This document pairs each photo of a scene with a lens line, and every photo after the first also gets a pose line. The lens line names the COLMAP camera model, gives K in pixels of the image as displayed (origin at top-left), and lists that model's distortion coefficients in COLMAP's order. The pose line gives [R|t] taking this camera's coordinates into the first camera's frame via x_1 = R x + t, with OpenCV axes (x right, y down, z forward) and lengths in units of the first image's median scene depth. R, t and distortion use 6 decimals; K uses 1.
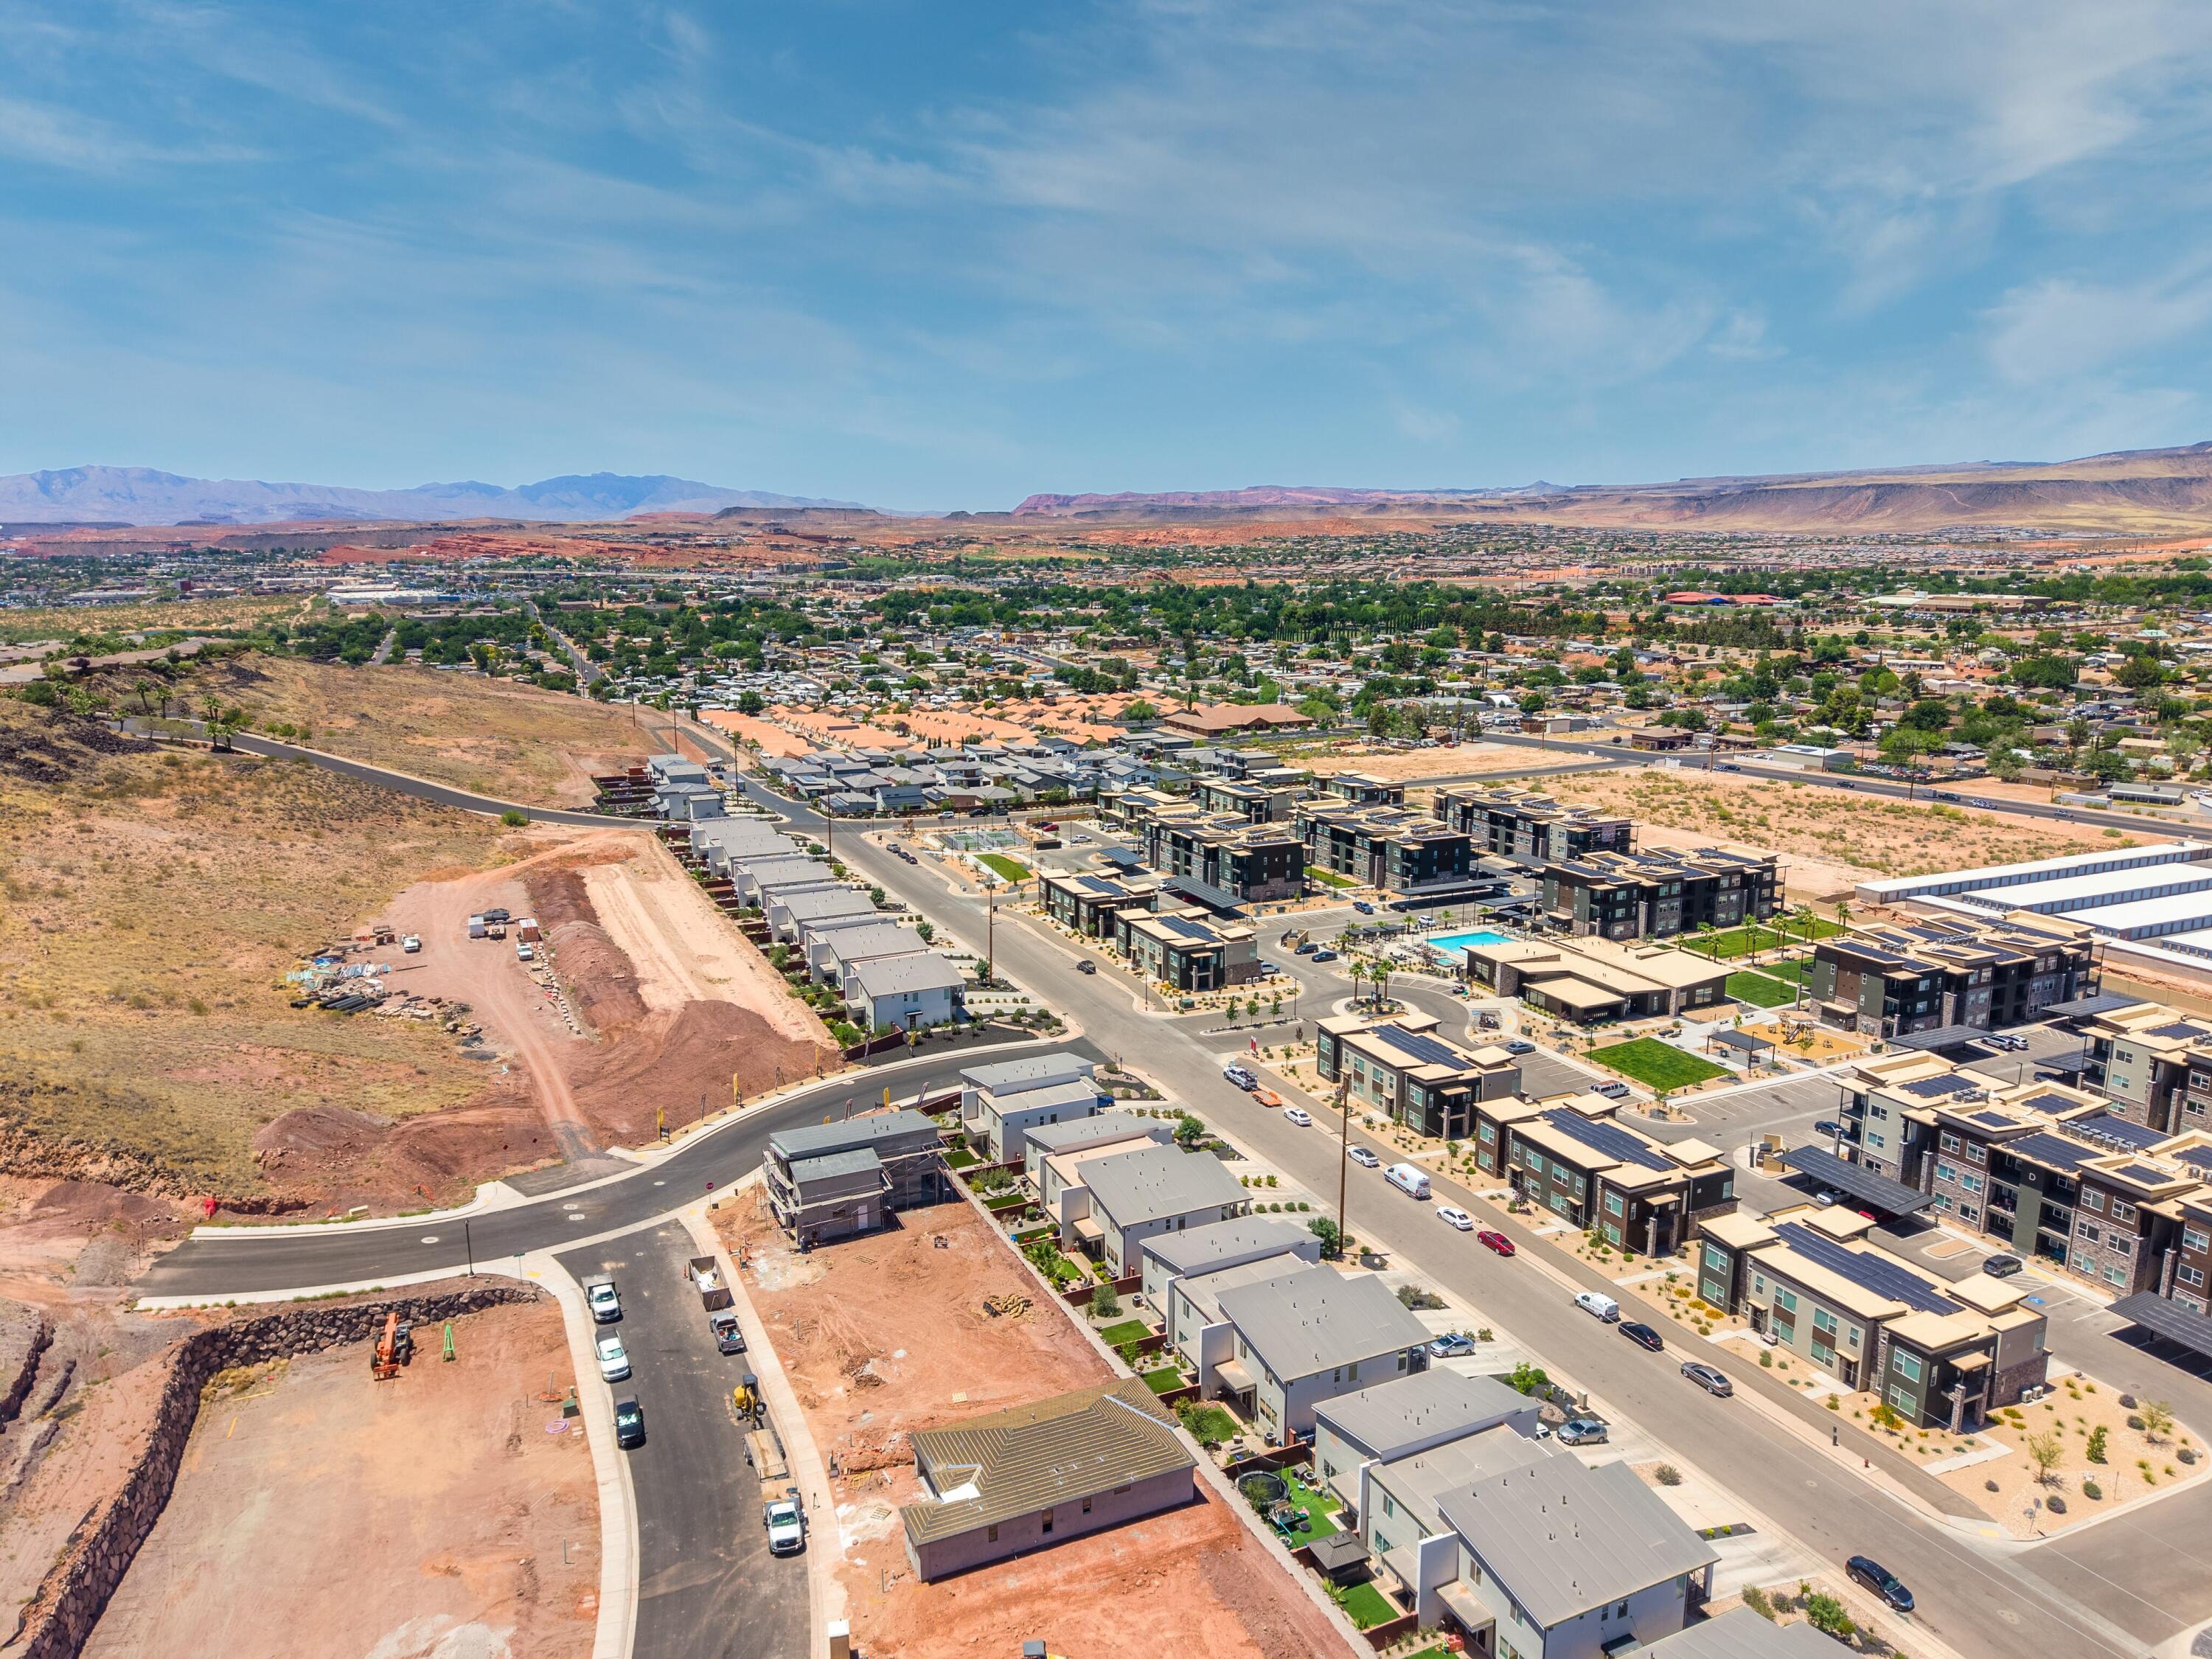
lens RADIAL K [[1474.4, 0, 1108.5], [0, 1474.4, 816.9], [0, 0, 1]] dist [0.034782, -0.036801]
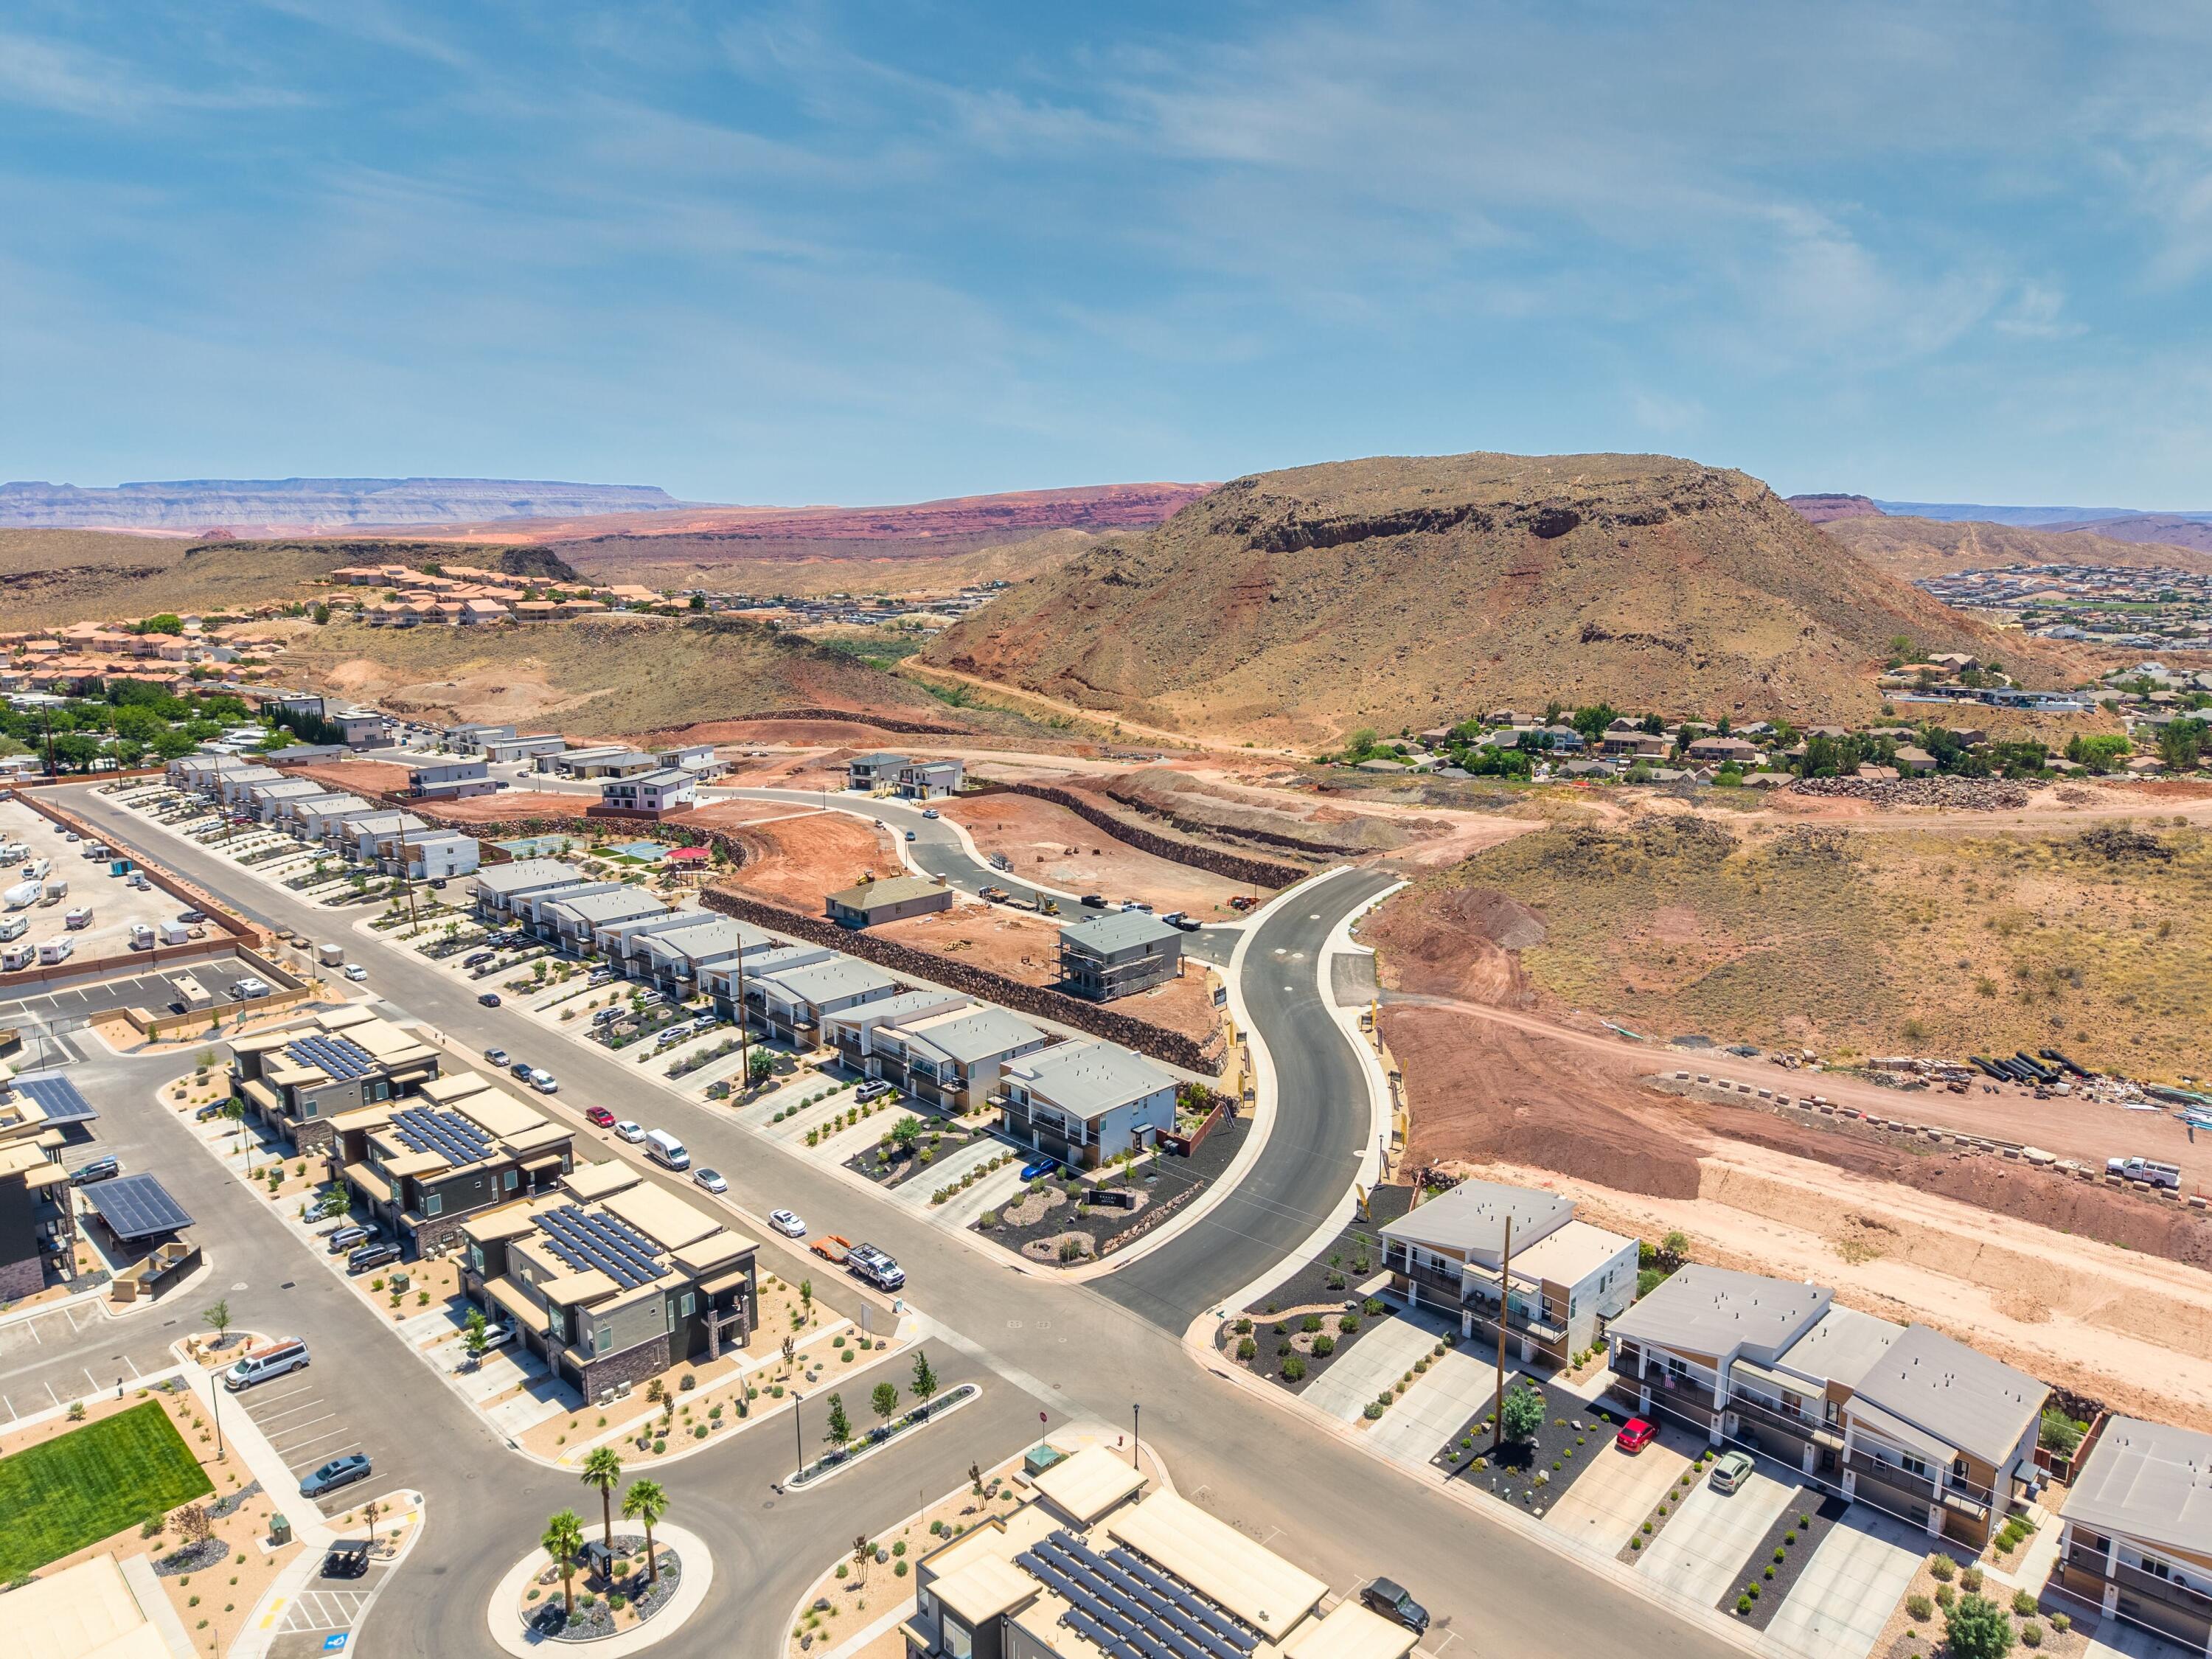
lens RADIAL K [[1474.4, 0, 1100.8], [0, 1474.4, 823.0], [0, 0, 1]] dist [0.034782, -0.036801]
pose [[-0.940369, 0.066160, -0.333660, 0.124942], [-0.061805, 0.931343, 0.358860, -0.156505], [0.334494, 0.358082, -0.871717, 0.945177]]
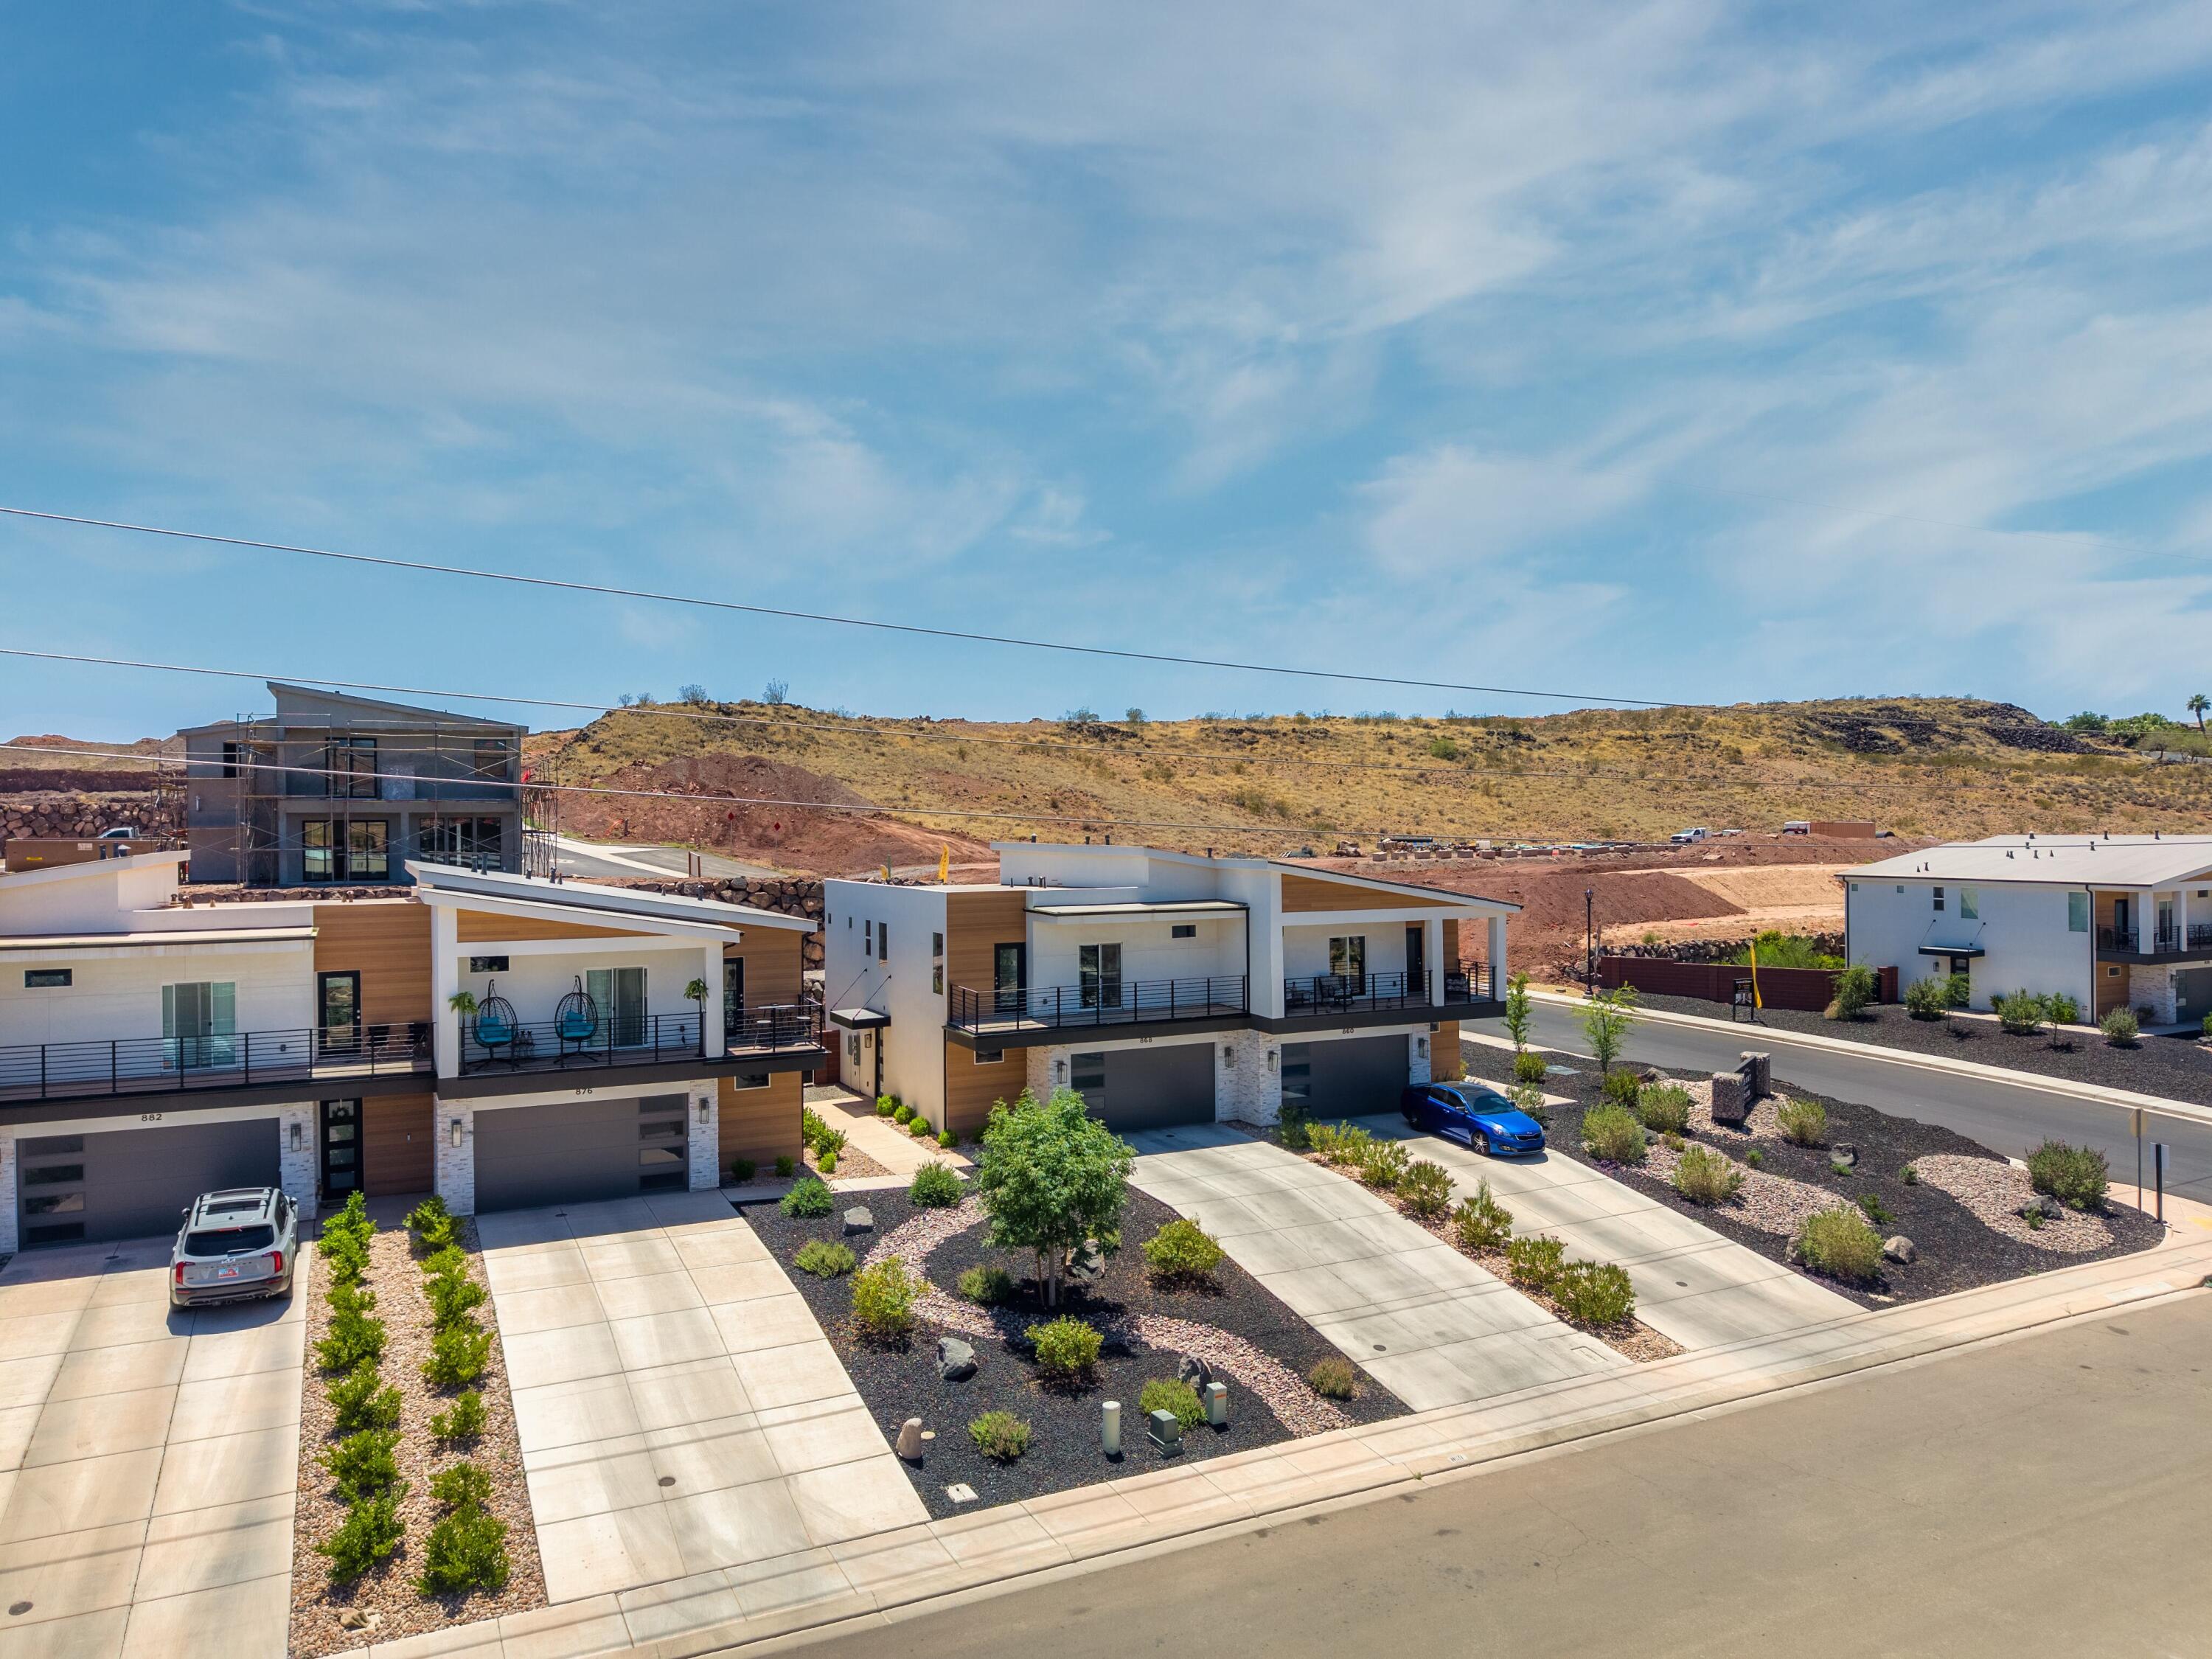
lens RADIAL K [[1474.4, 0, 1099.2], [0, 1474.4, 832.6], [0, 0, 1]] dist [0.034782, -0.036801]
pose [[0.020280, 0.006013, -0.999776, 0.118682], [-0.181750, 0.983342, 0.002227, 0.093093], [0.983136, 0.181664, 0.021035, 0.537199]]
